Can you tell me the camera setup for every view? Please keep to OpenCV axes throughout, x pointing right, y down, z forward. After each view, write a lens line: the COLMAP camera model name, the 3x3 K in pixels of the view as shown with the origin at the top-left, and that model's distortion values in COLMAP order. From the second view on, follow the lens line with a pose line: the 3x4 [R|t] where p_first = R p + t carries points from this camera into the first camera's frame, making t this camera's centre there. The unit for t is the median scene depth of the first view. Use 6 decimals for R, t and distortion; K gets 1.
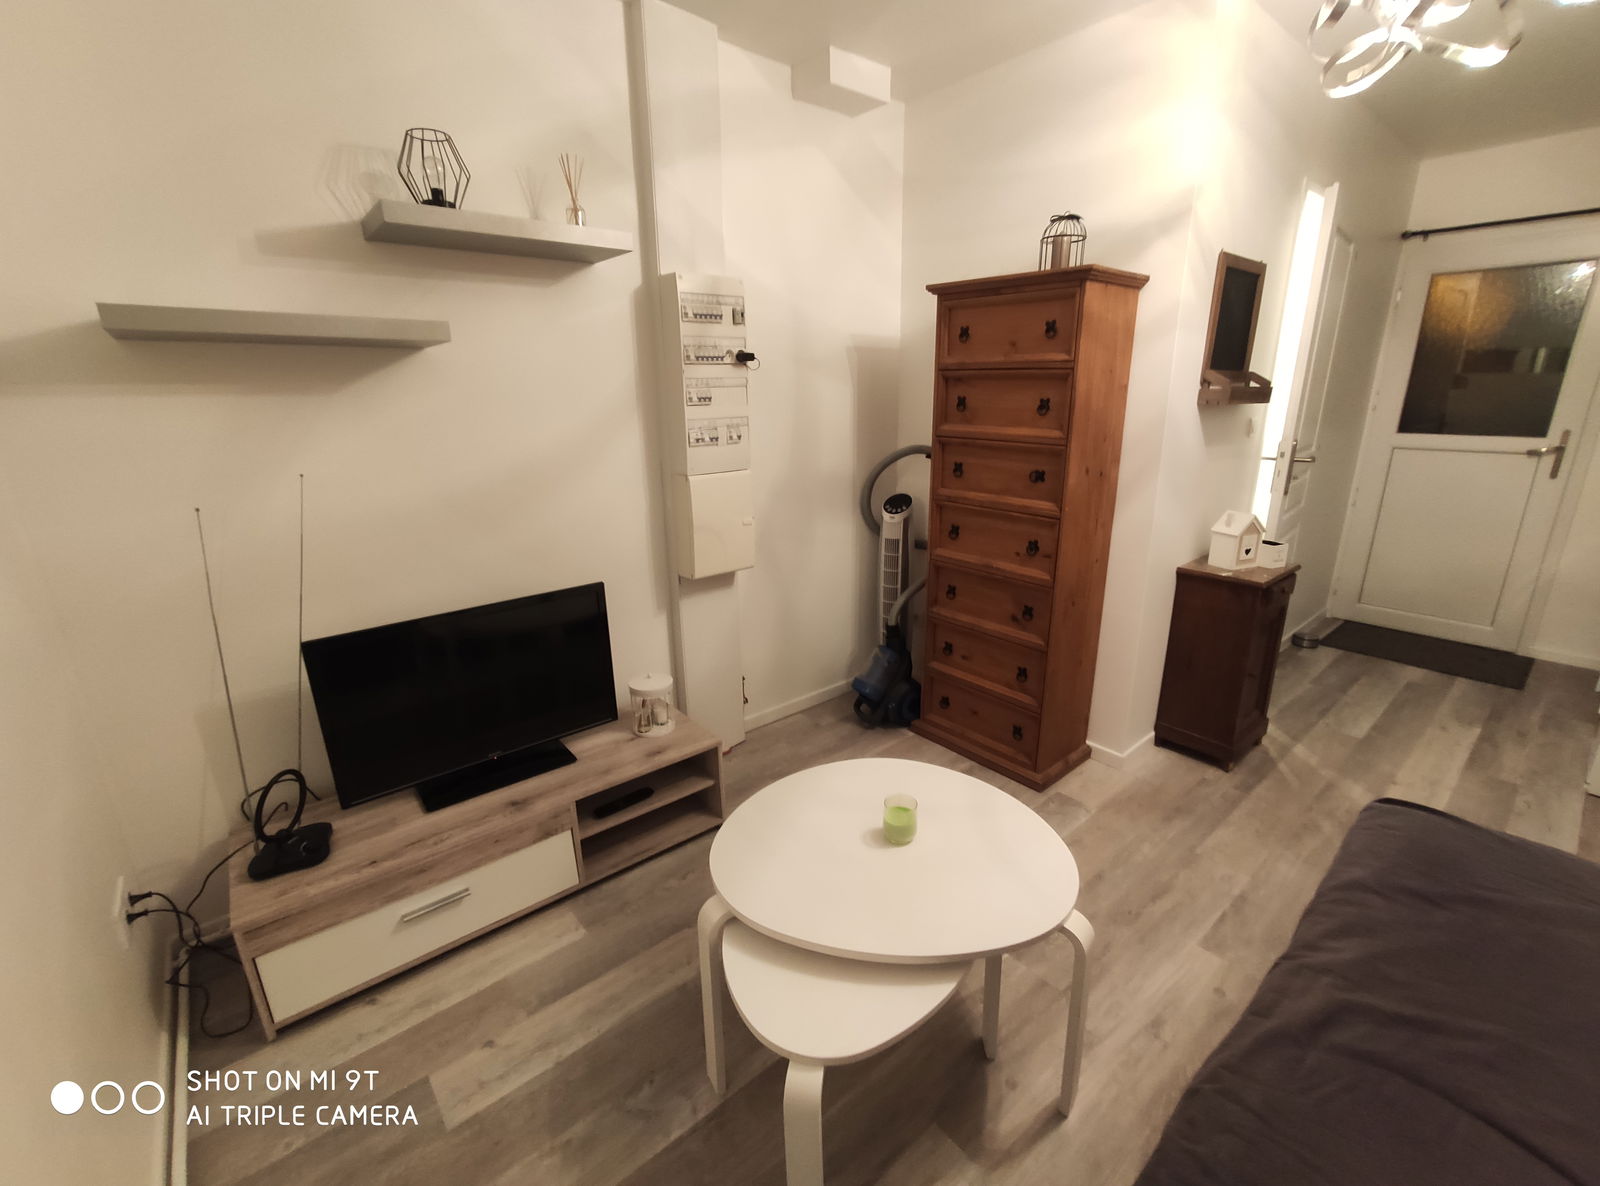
lens RADIAL K [[696.0, 0, 802.9], [0, 696.0, 597.7], [0, 0, 1]] dist [-0.025689, 0.013640]
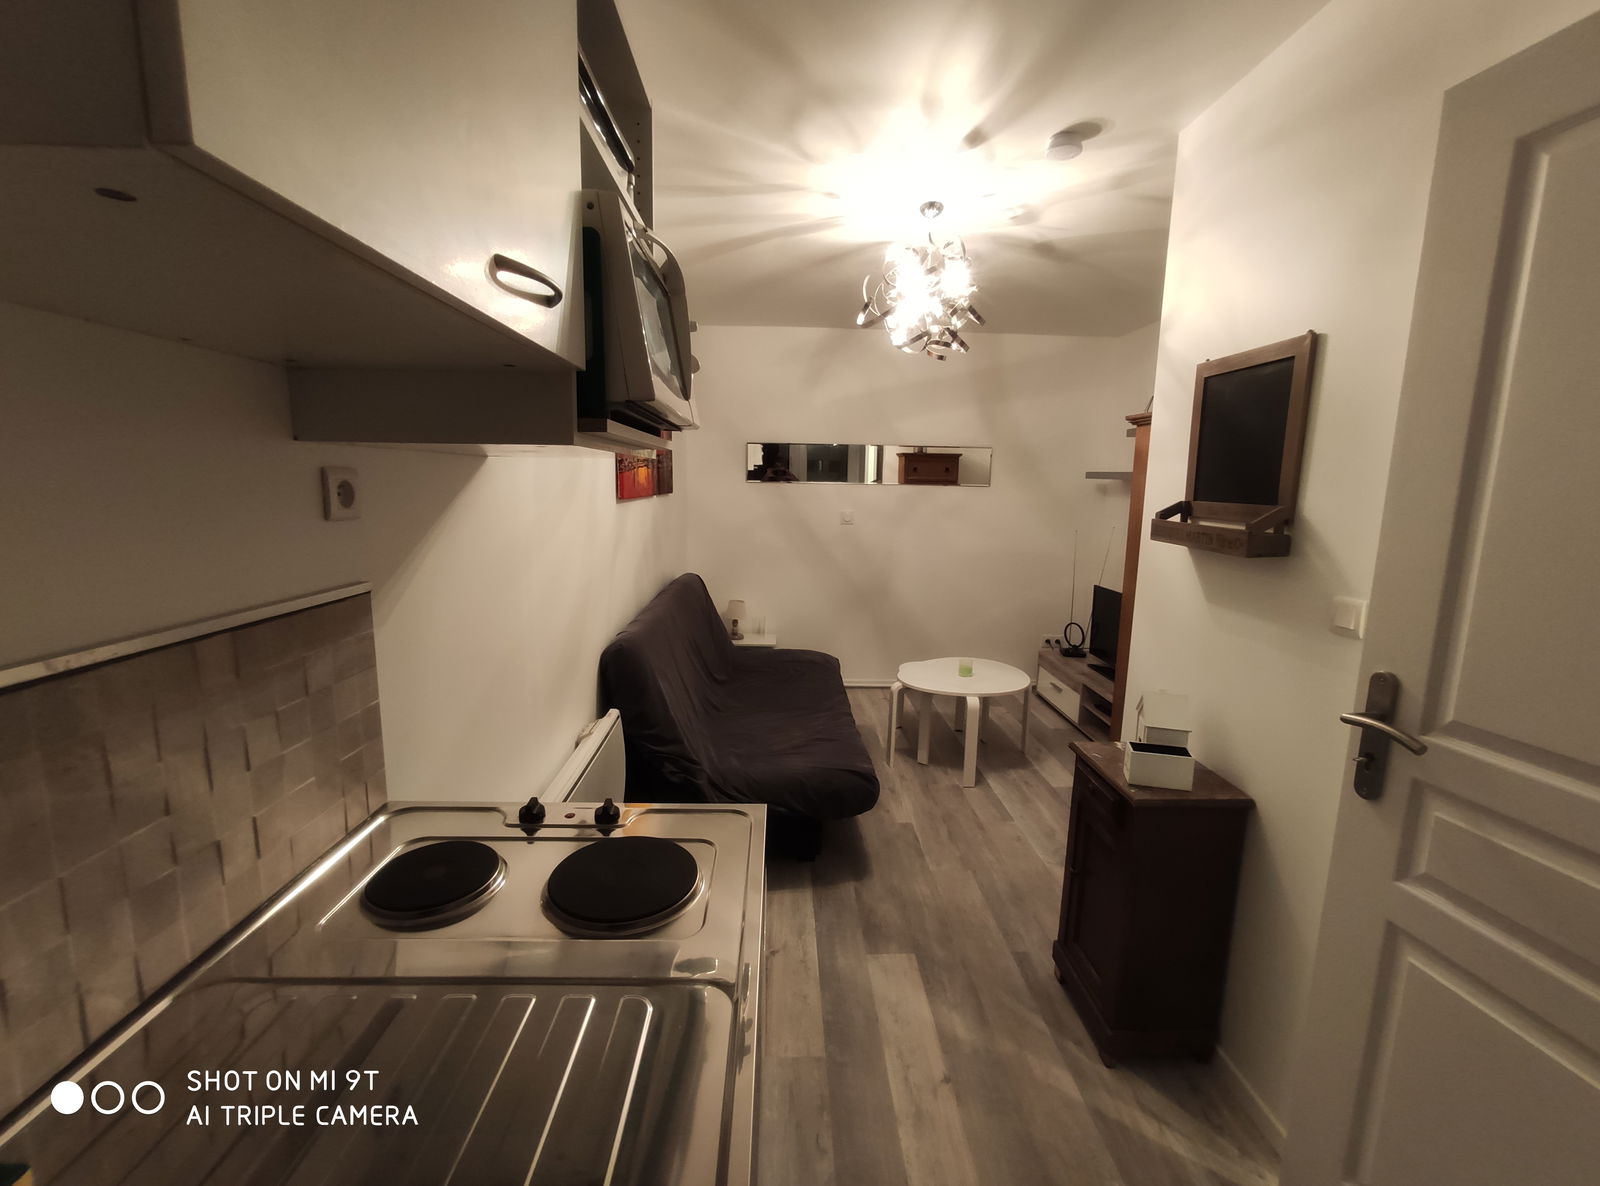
lens RADIAL K [[696.0, 0, 802.9], [0, 696.0, 597.7], [0, 0, 1]] dist [-0.025689, 0.013640]
pose [[-0.624707, 0.126691, -0.770513, 1.468000], [-0.239765, 0.907961, 0.343685, -0.385535], [0.743137, 0.399445, -0.536834, 1.106431]]
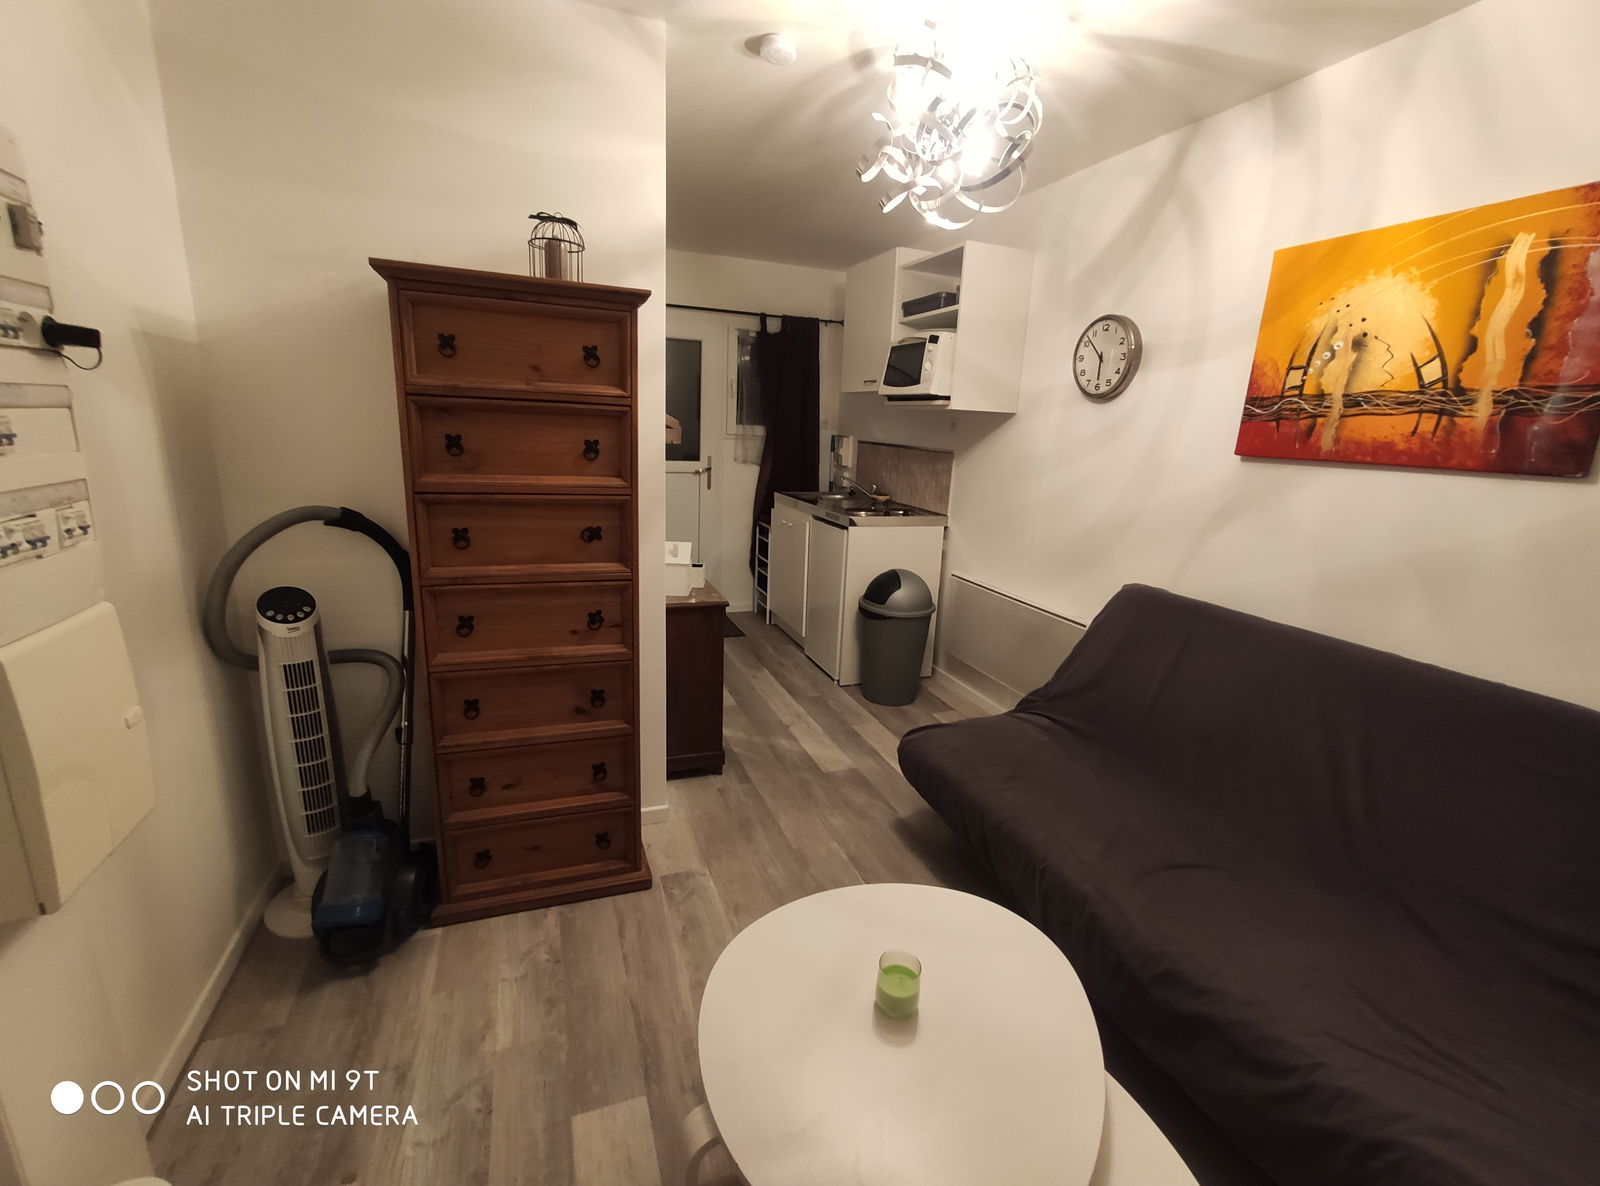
lens RADIAL K [[696.0, 0, 802.9], [0, 696.0, 597.7], [0, 0, 1]] dist [-0.025689, 0.013640]
pose [[0.335356, -0.204837, 0.919553, -0.321258], [0.228017, 0.964704, 0.131738, -0.143870], [-0.914081, 0.165495, 0.370225, 0.451888]]
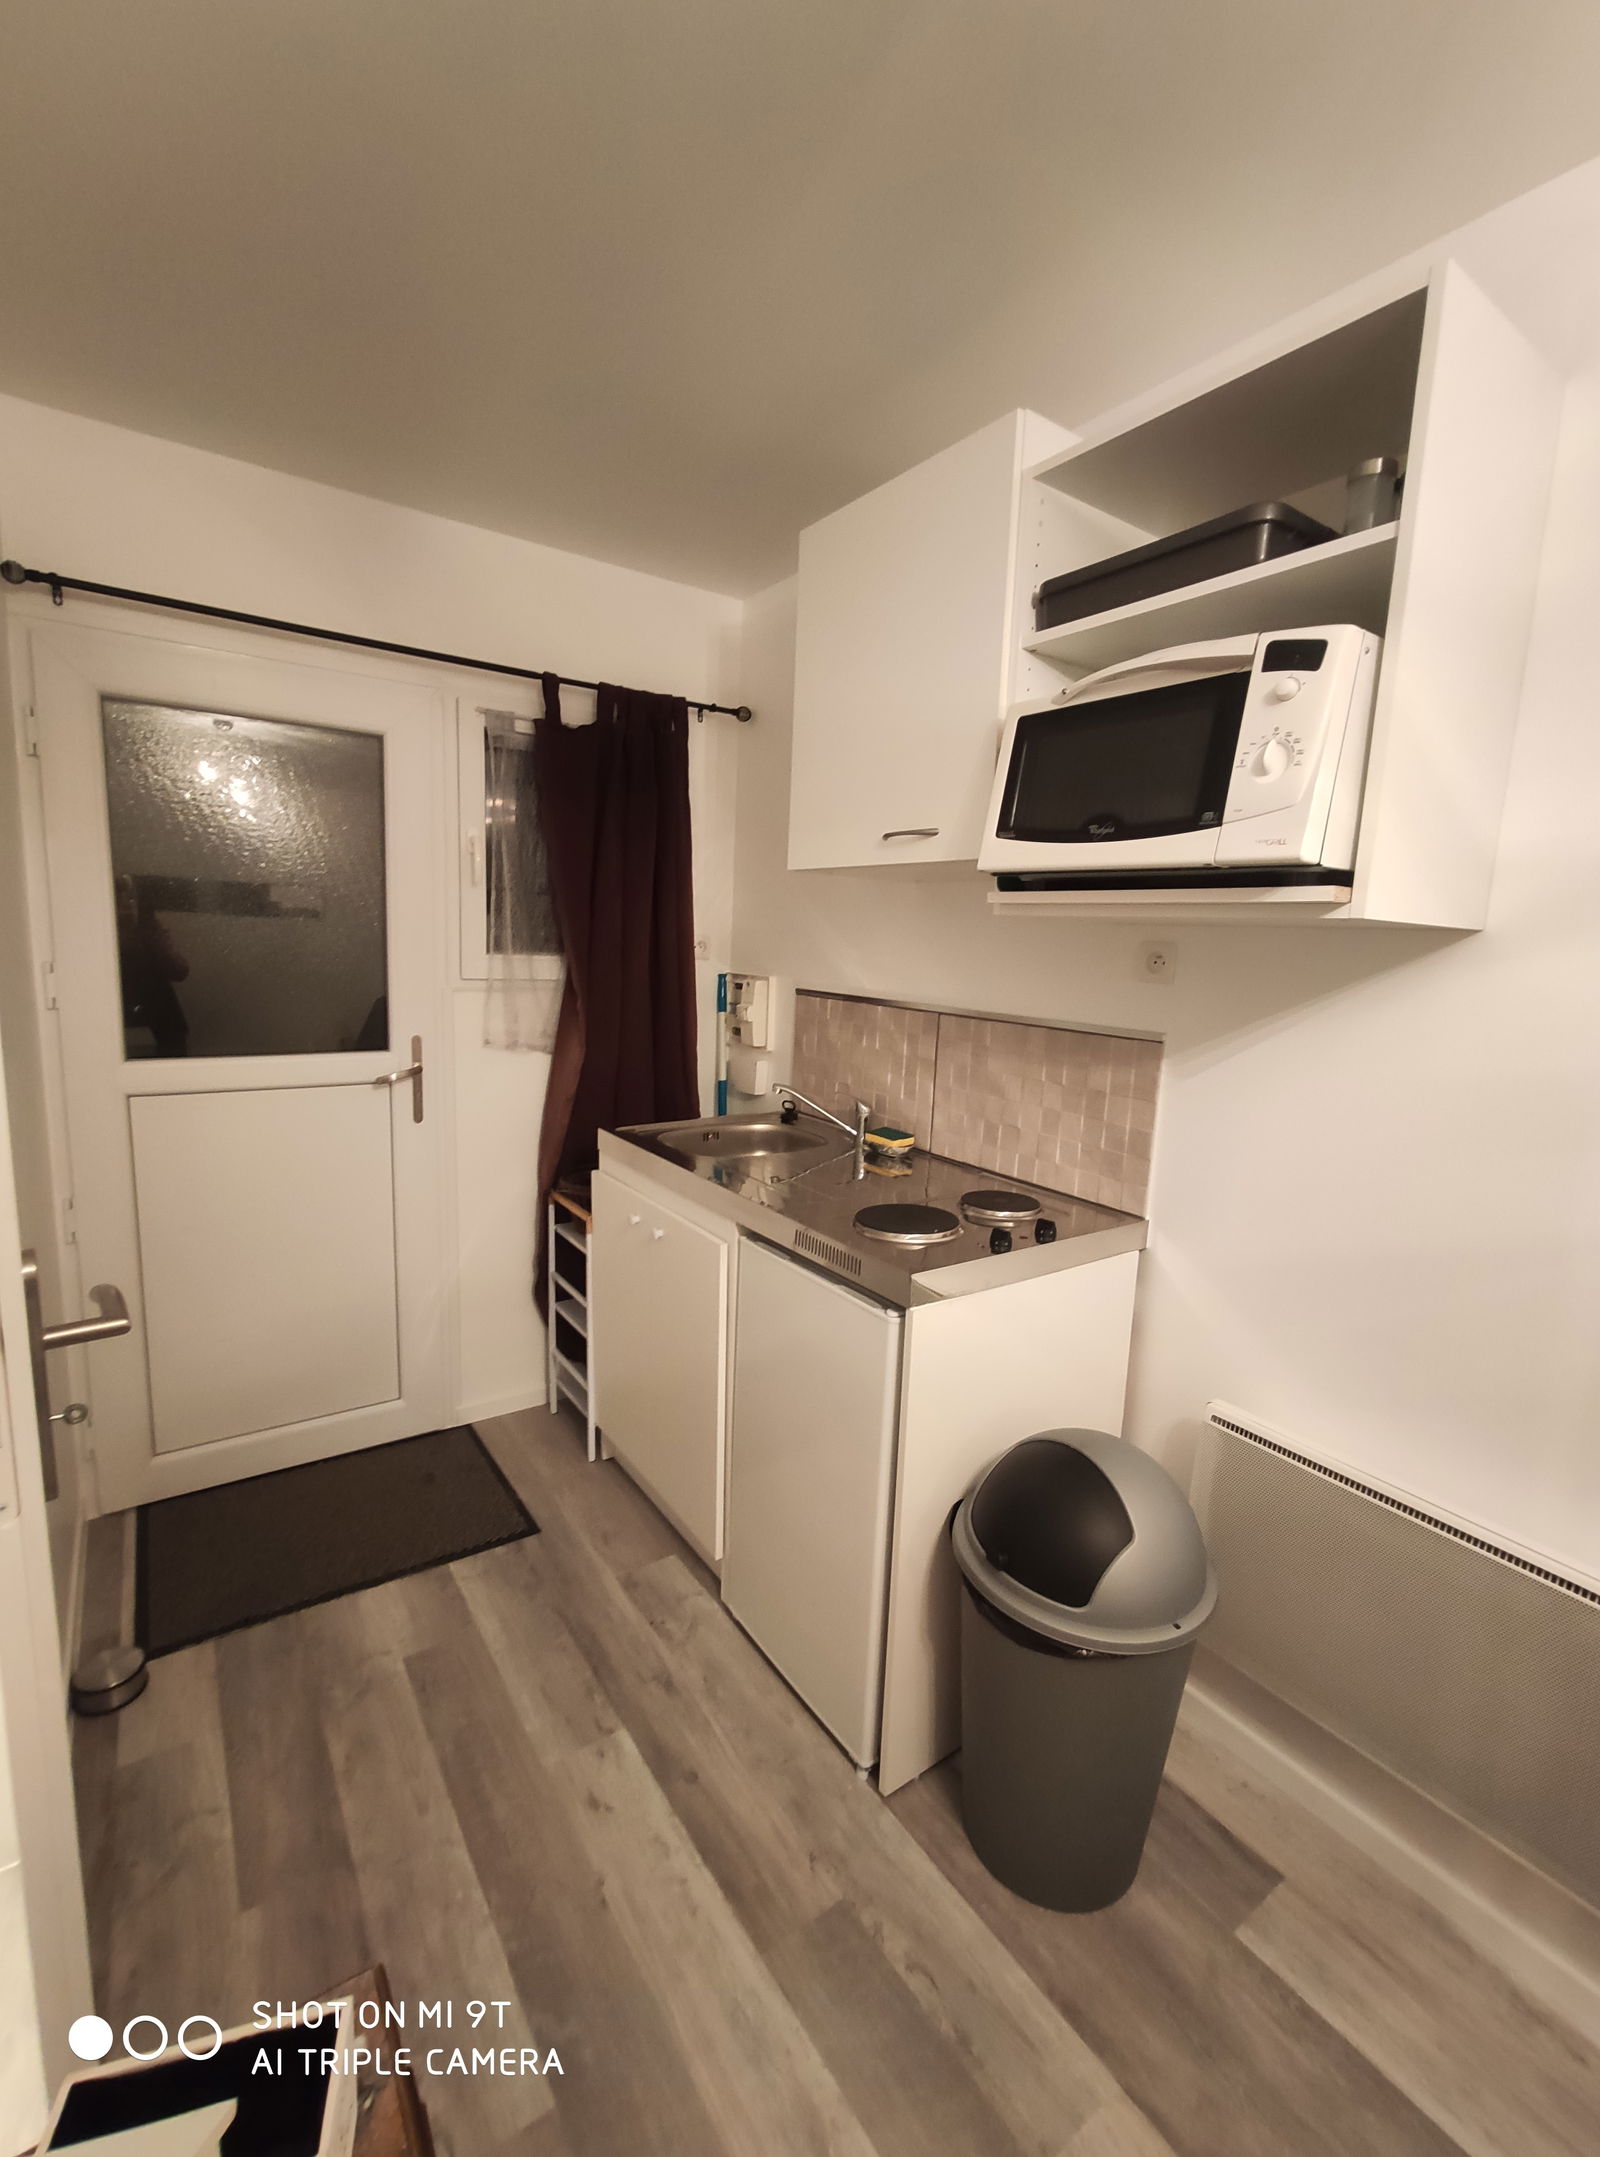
lens RADIAL K [[938.3, 0, 795.0], [0, 938.3, 1083.7], [0, 0, 1]] dist [-0.025689, 0.013640]
pose [[0.106032, -0.138107, 0.984725, 0.554817], [0.252225, 0.961655, 0.107712, -0.293364], [-0.961842, 0.236952, 0.136800, 0.850870]]
